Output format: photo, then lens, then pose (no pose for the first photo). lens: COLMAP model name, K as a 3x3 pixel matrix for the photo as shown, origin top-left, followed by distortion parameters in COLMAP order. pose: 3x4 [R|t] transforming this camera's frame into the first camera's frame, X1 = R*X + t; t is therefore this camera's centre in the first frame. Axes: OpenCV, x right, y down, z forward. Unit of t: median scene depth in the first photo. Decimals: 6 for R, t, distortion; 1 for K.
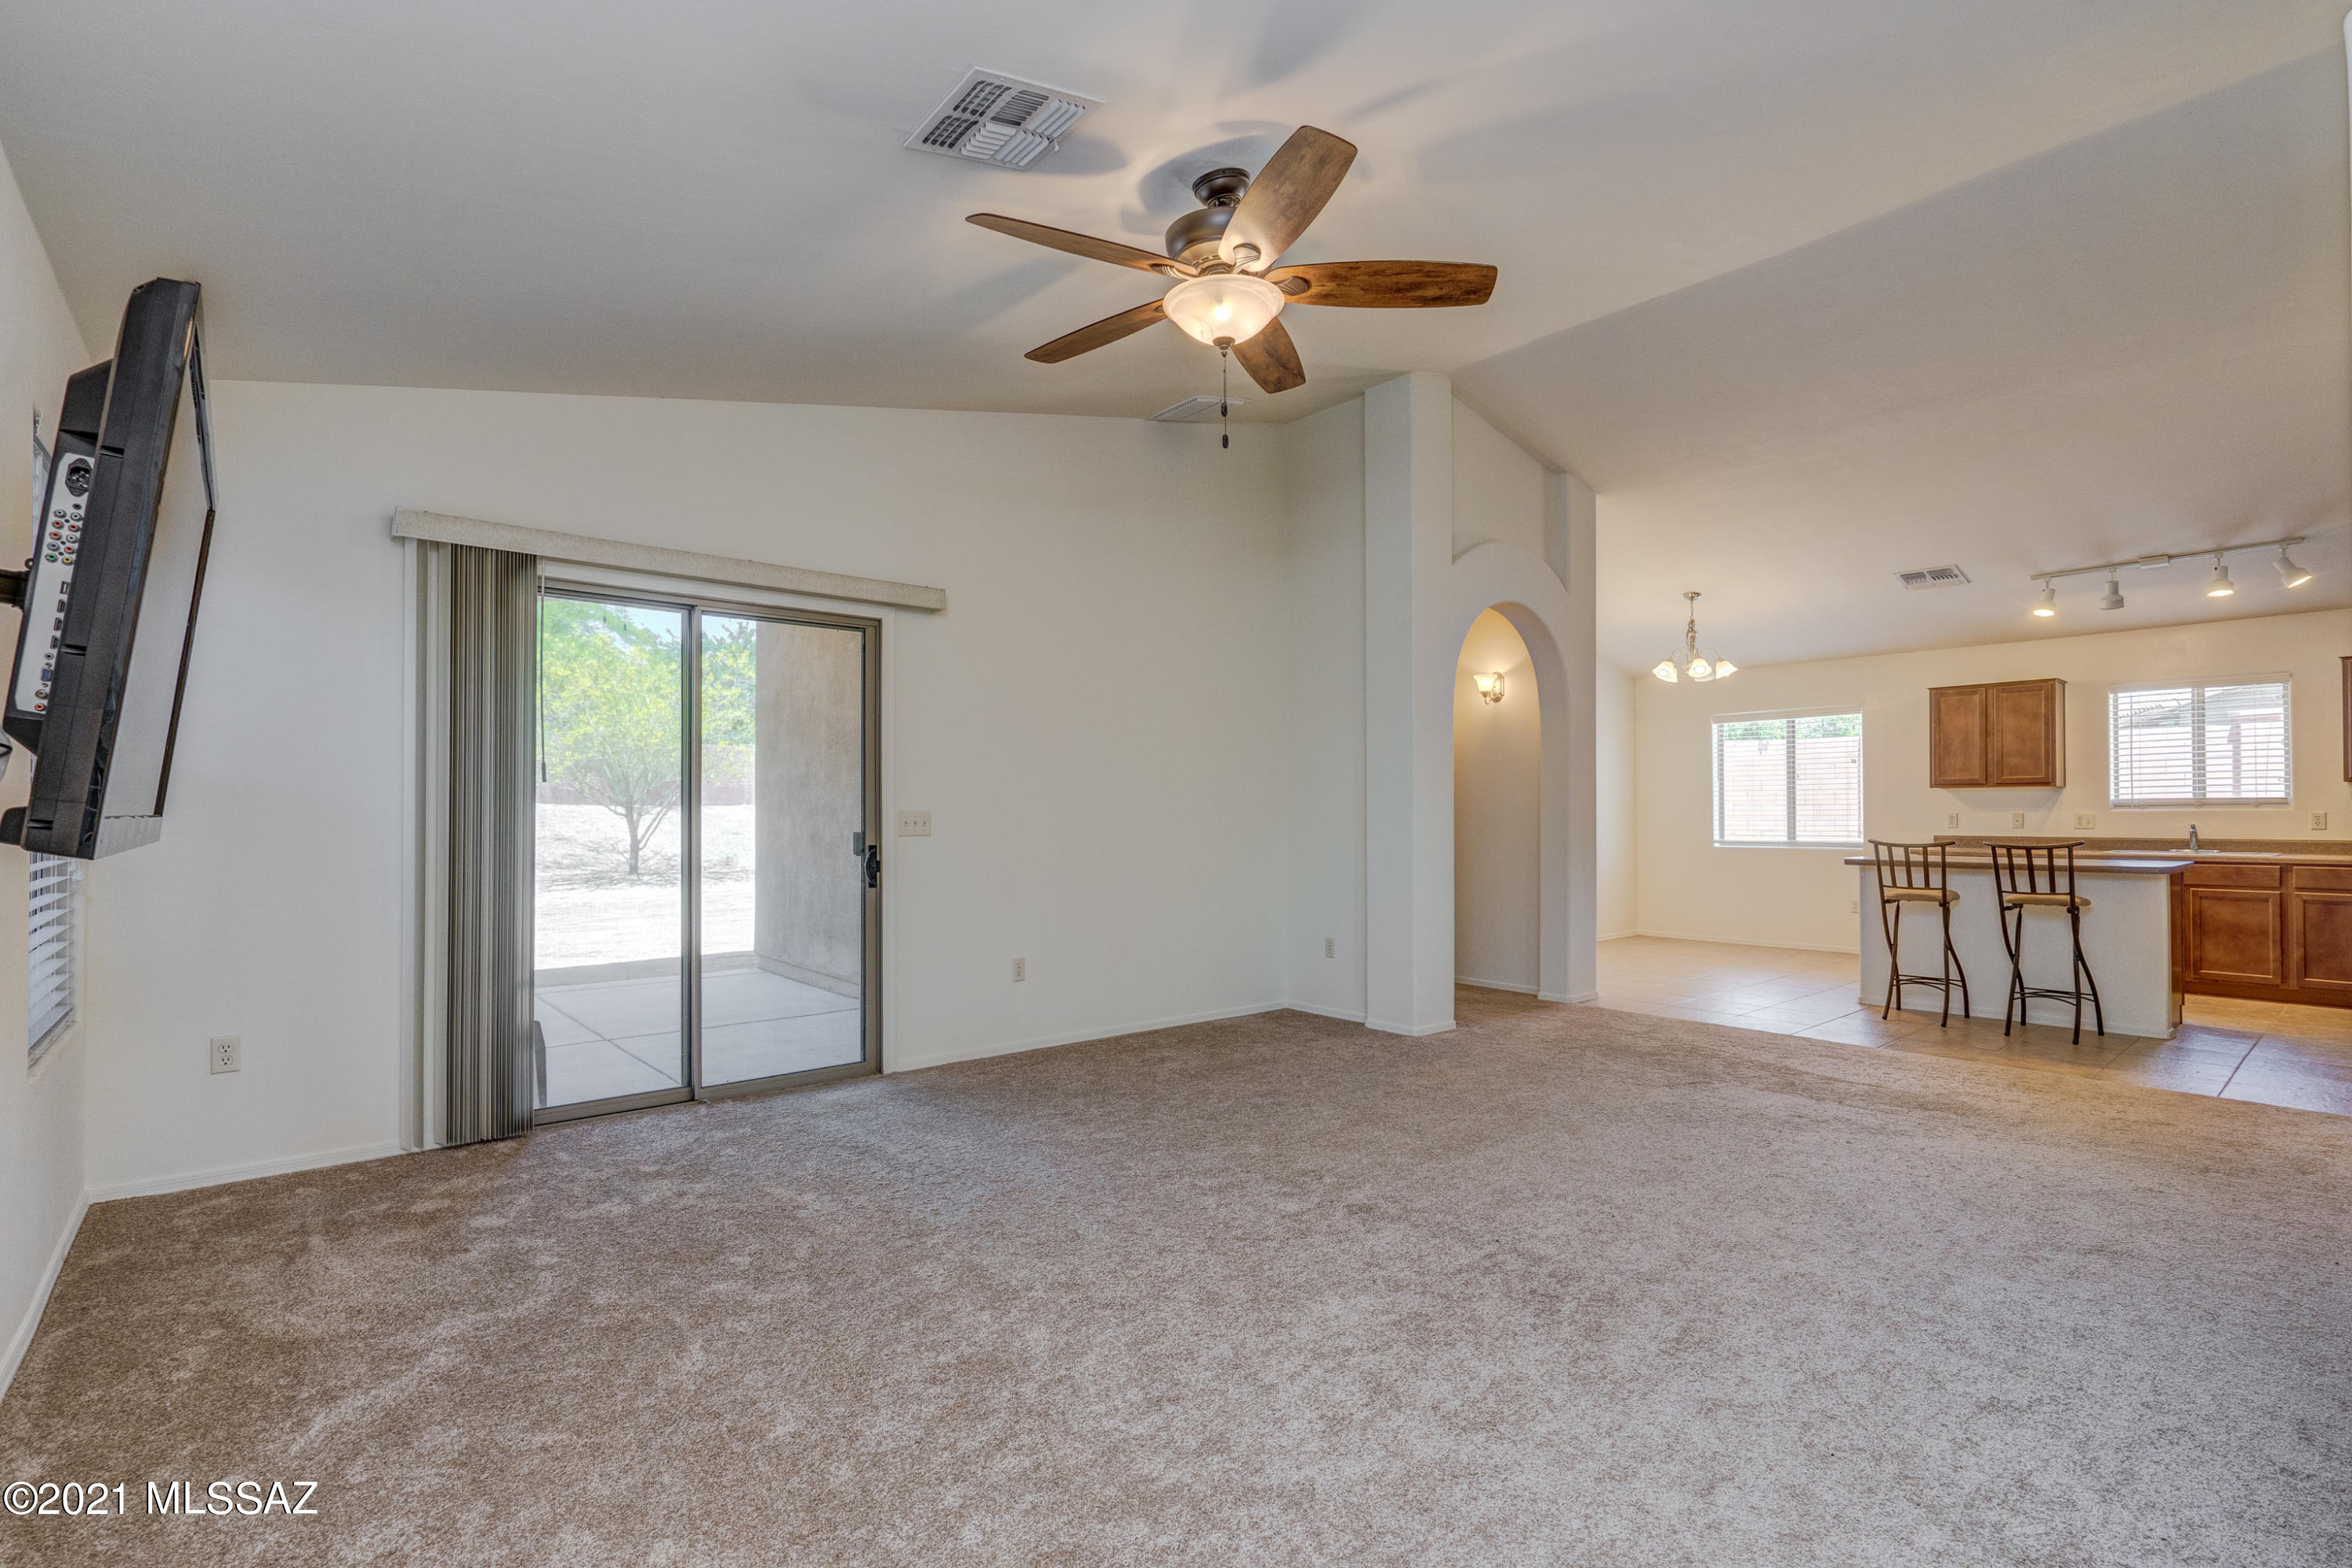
lens RADIAL K [[1053.0, 0, 1184.5], [0, 1053.0, 802.8], [0, 0, 1]] dist [0.001295, 0.000363]
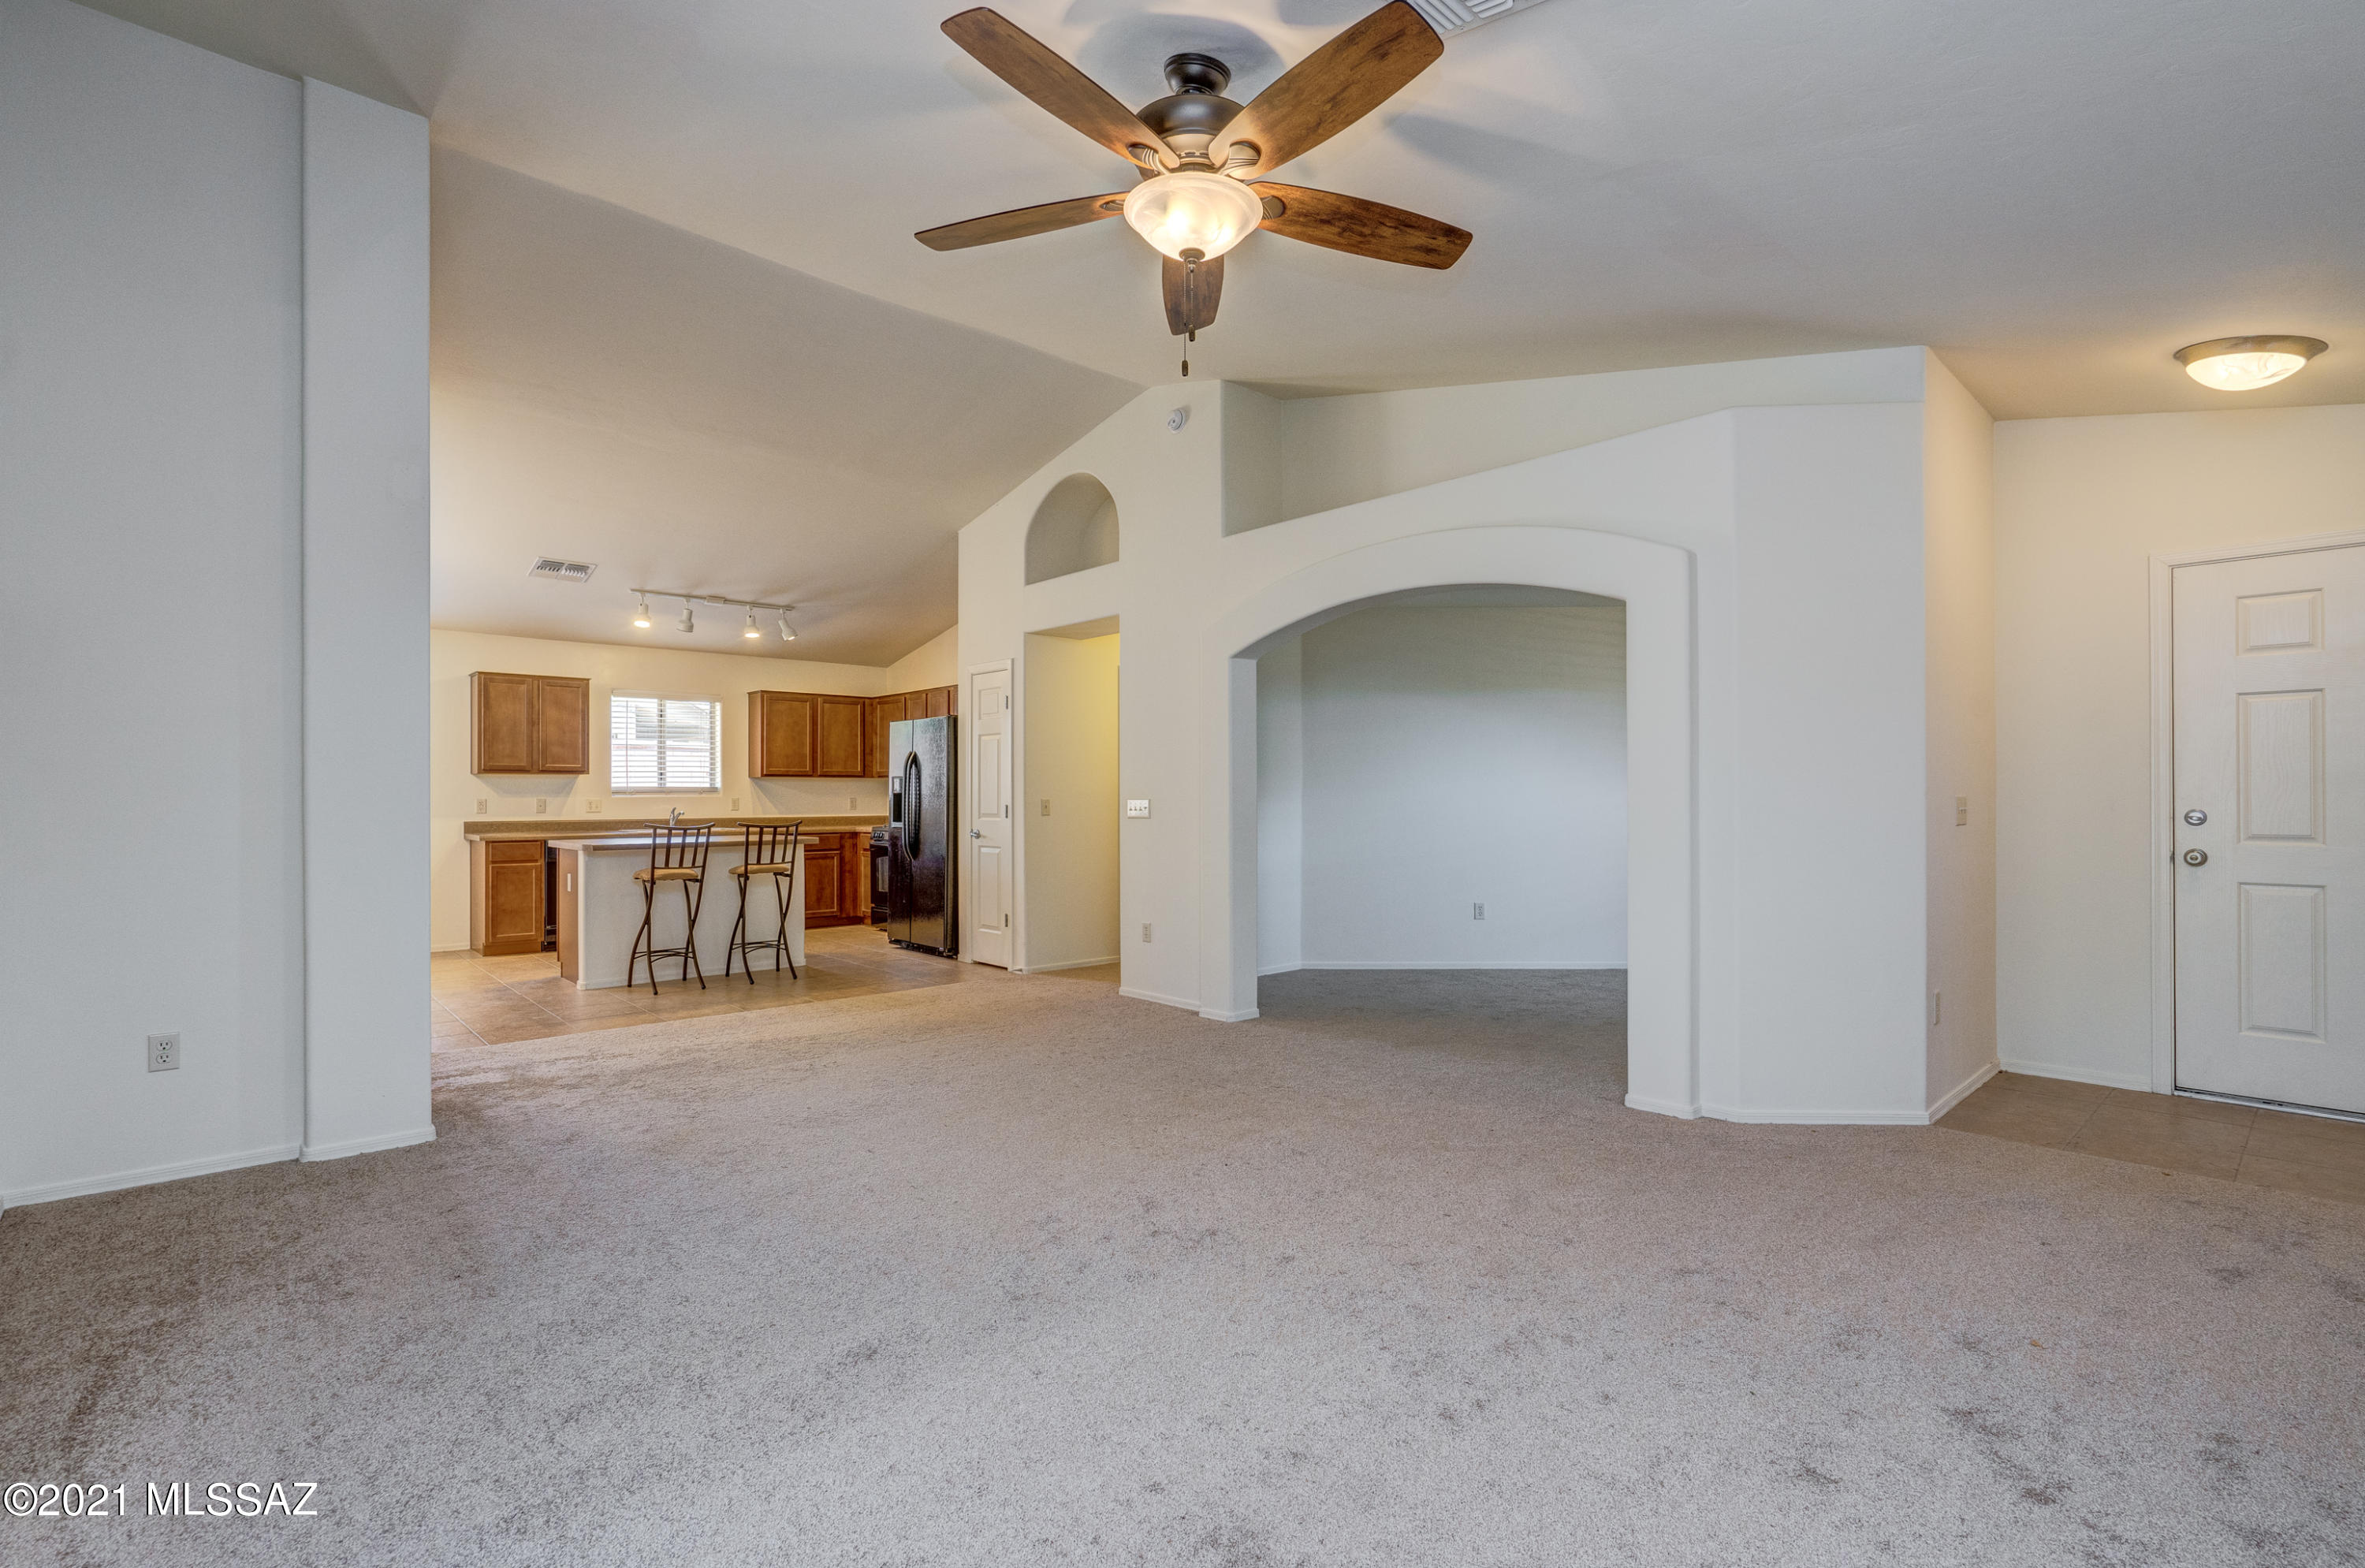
lens RADIAL K [[1084.7, 0, 1186.8], [0, 1084.7, 780.4], [0, 0, 1]] dist [0.006099, -0.000380]
pose [[-0.025086, 0.014963, 0.999573, -0.367754], [-0.007772, 0.999855, -0.015162, 0.002984], [-0.999655, -0.008149, -0.024966, 0.421593]]
